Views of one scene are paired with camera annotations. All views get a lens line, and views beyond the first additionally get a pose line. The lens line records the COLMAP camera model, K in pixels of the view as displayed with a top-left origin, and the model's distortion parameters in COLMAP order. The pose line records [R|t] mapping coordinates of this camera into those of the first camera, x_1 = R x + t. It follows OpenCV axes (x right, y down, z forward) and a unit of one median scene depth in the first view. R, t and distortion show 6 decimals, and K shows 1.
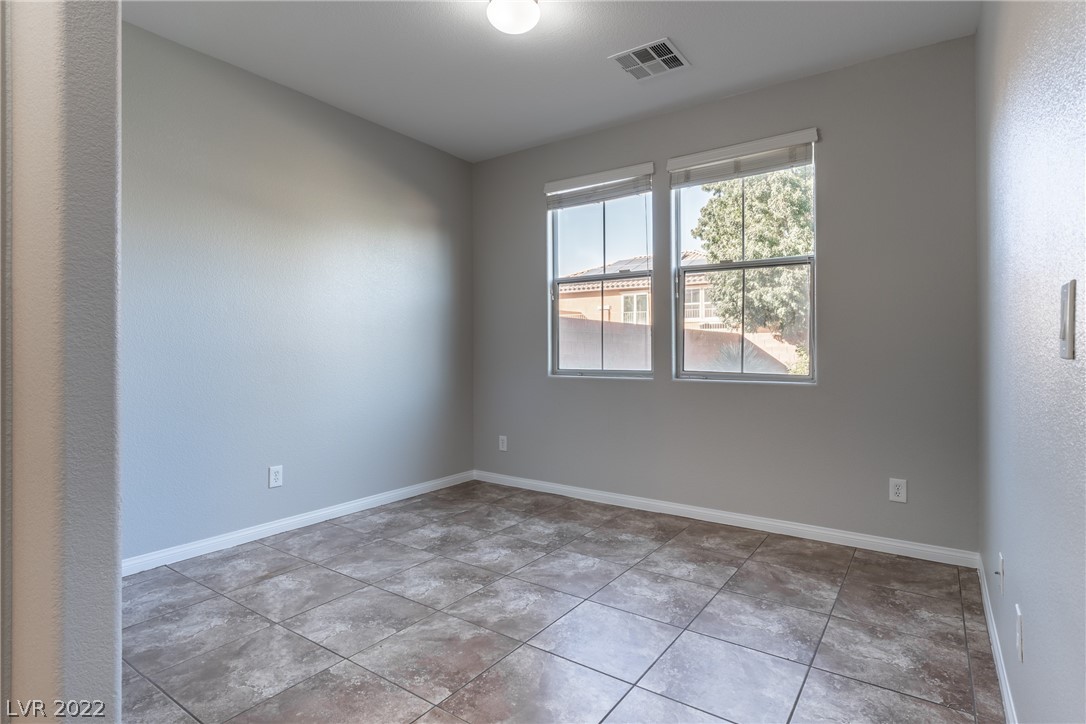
lens RADIAL K [[553.0, 0, 545.1], [0, 553.0, 359.9], [0, 0, 1]] dist [-0.000706, 0.000285]
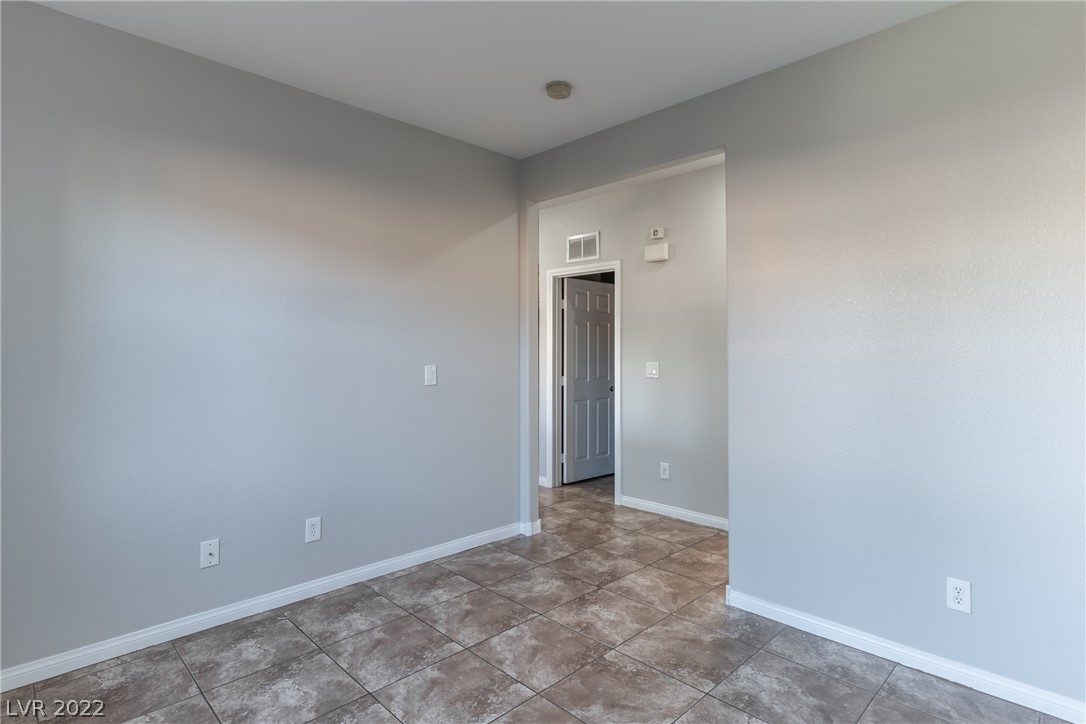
lens RADIAL K [[553.0, 0, 545.1], [0, 553.0, 359.9], [0, 0, 1]] dist [-0.000706, 0.000285]
pose [[-0.983024, -0.003117, 0.183453, -0.254171], [0.002860, 0.999474, 0.032307, -0.141747], [-0.183457, 0.032283, -0.982498, 2.146519]]
